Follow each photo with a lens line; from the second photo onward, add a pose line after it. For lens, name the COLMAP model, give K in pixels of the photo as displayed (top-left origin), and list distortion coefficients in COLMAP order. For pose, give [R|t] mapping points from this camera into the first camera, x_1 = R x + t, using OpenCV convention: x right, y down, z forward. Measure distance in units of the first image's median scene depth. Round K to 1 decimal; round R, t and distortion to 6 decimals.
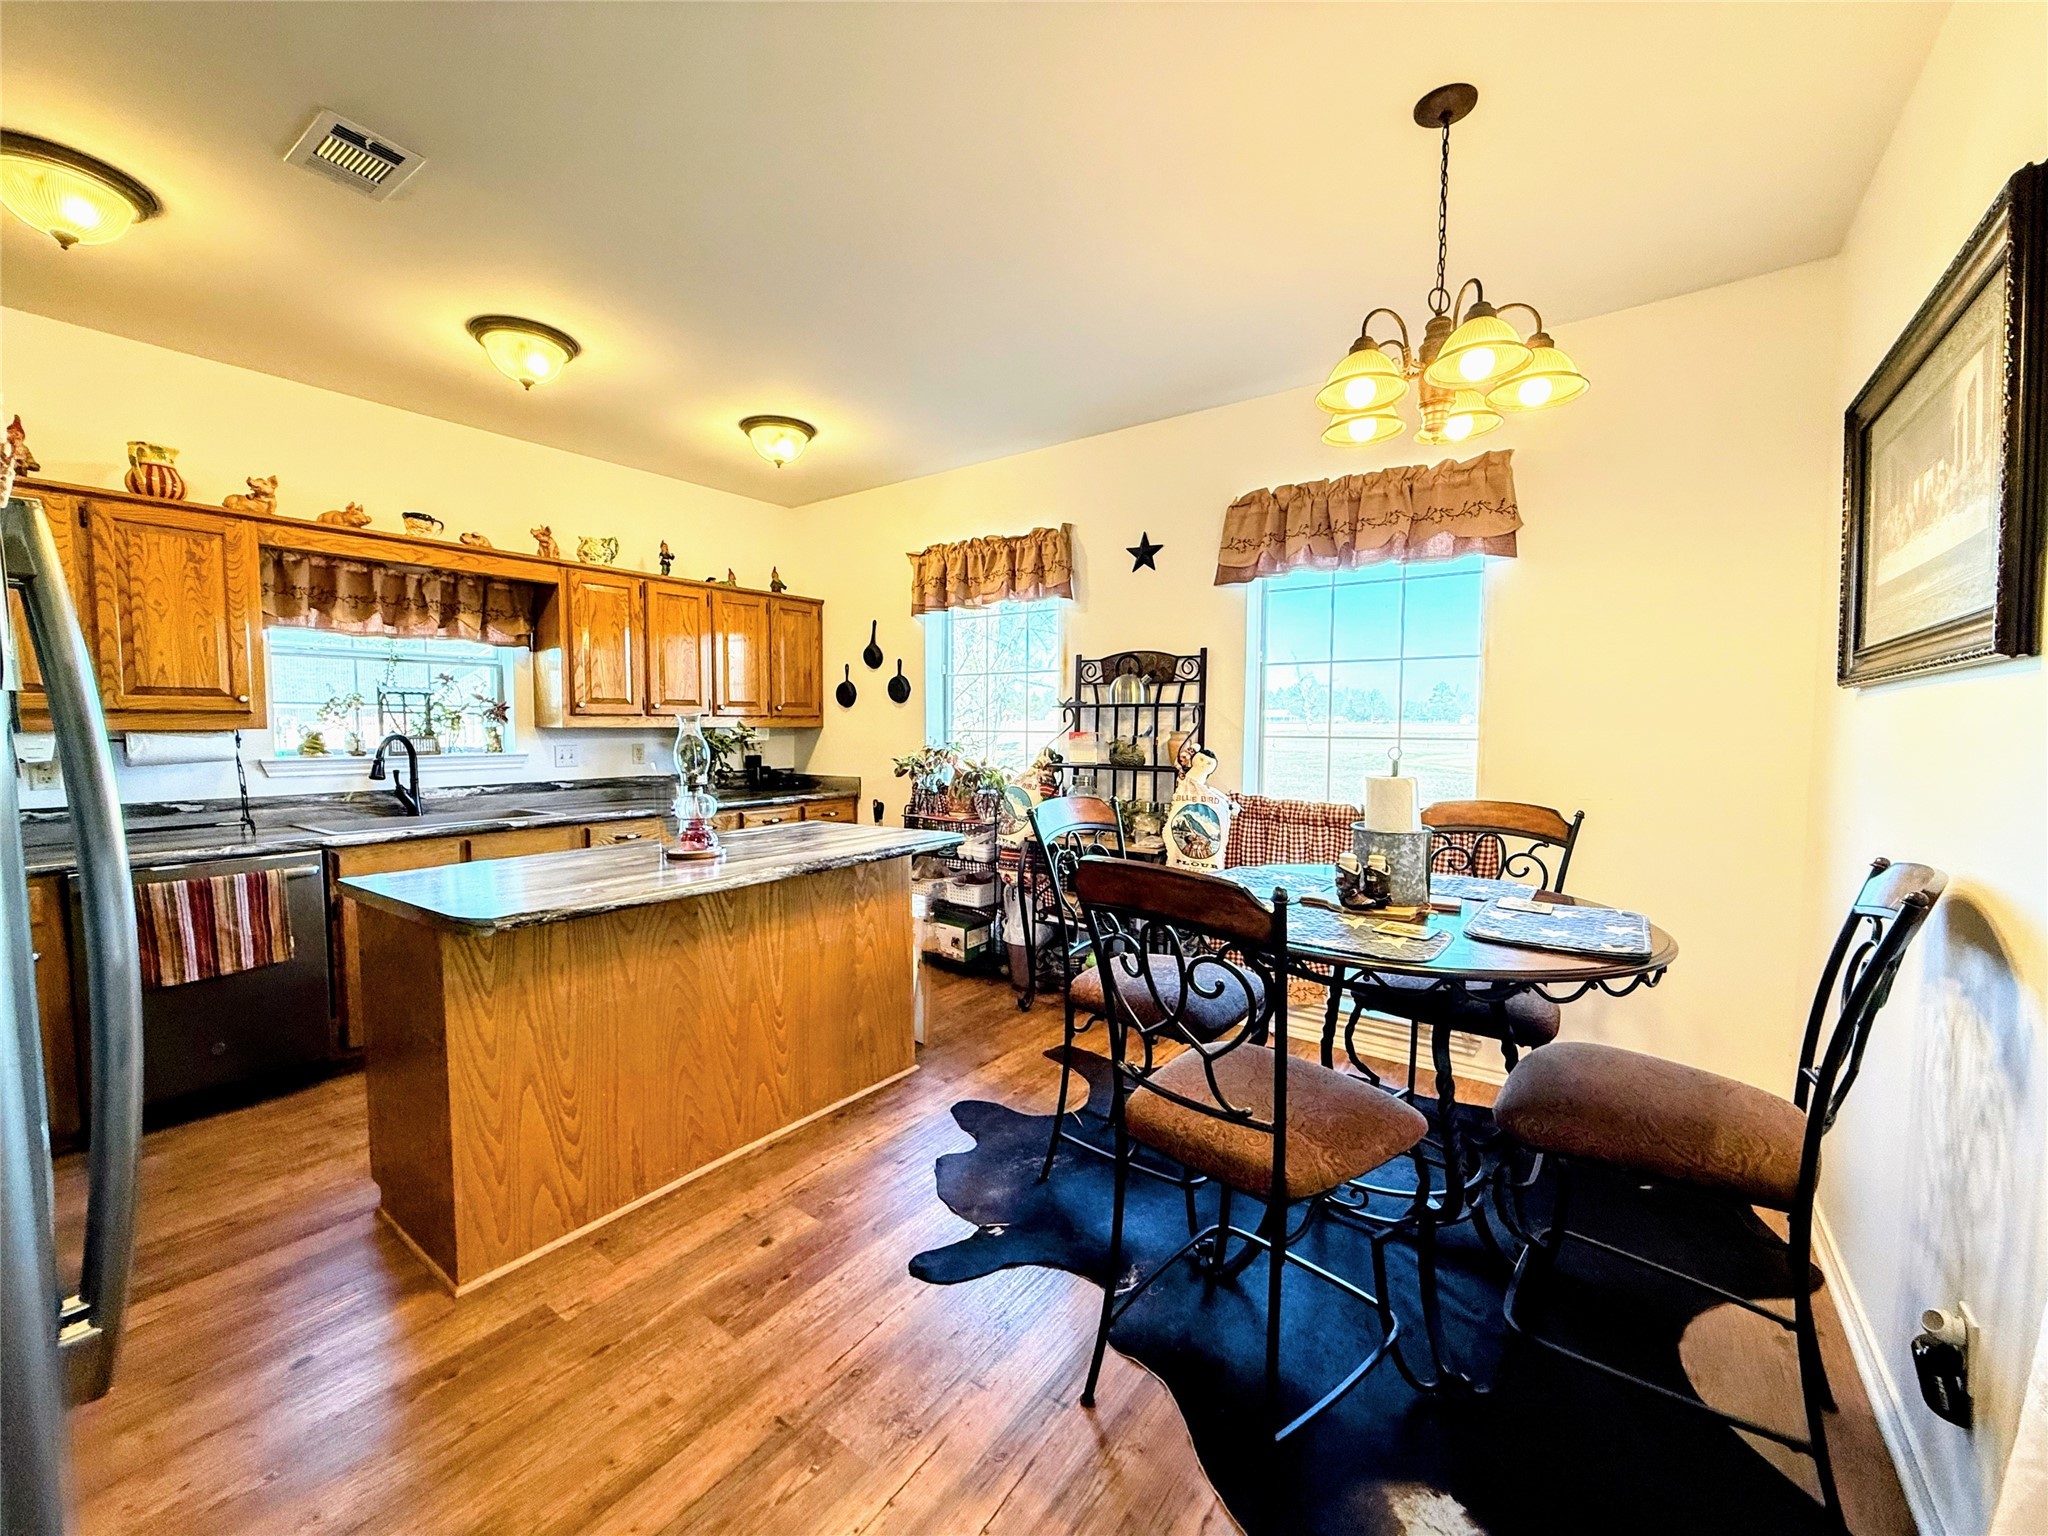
lens RADIAL K [[816.1, 0, 1024.1], [0, 816.1, 767.4], [0, 0, 1]] dist [0.002560, -0.000324]
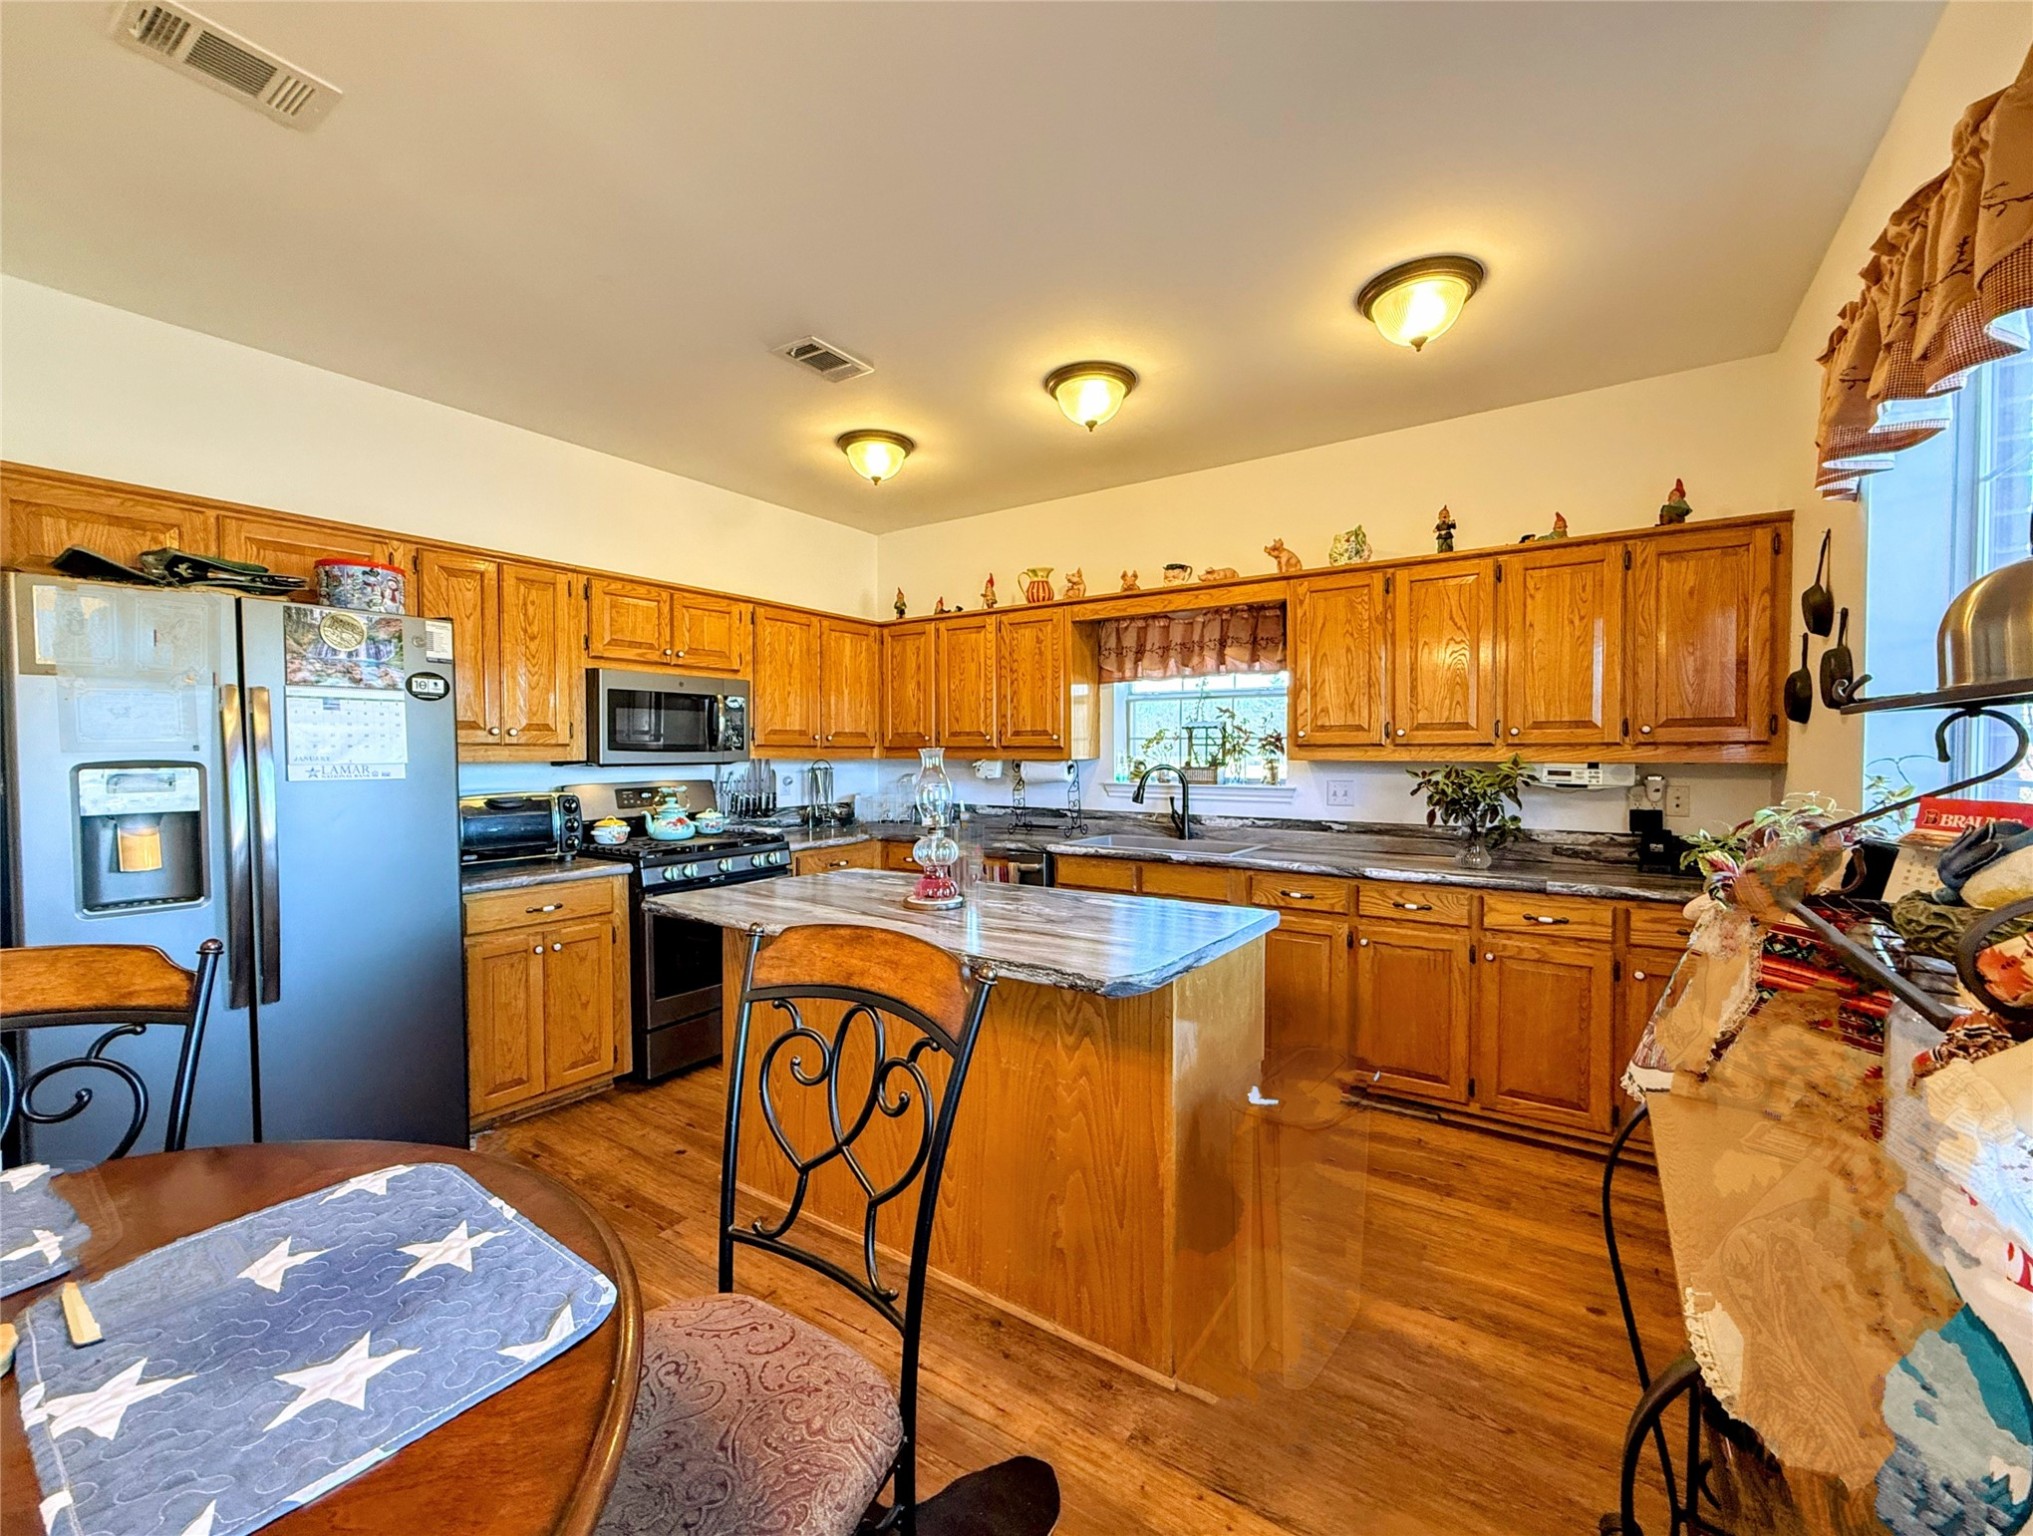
lens RADIAL K [[824.7, 0, 1018.8], [0, 824.7, 771.6], [0, 0, 1]] dist [-0.003533, -0.000164]
pose [[0.034031, 0.023368, -0.999148, 0.334066], [-0.053631, 0.998329, 0.021522, -0.041163], [0.997981, 0.052853, 0.035227, 0.700308]]
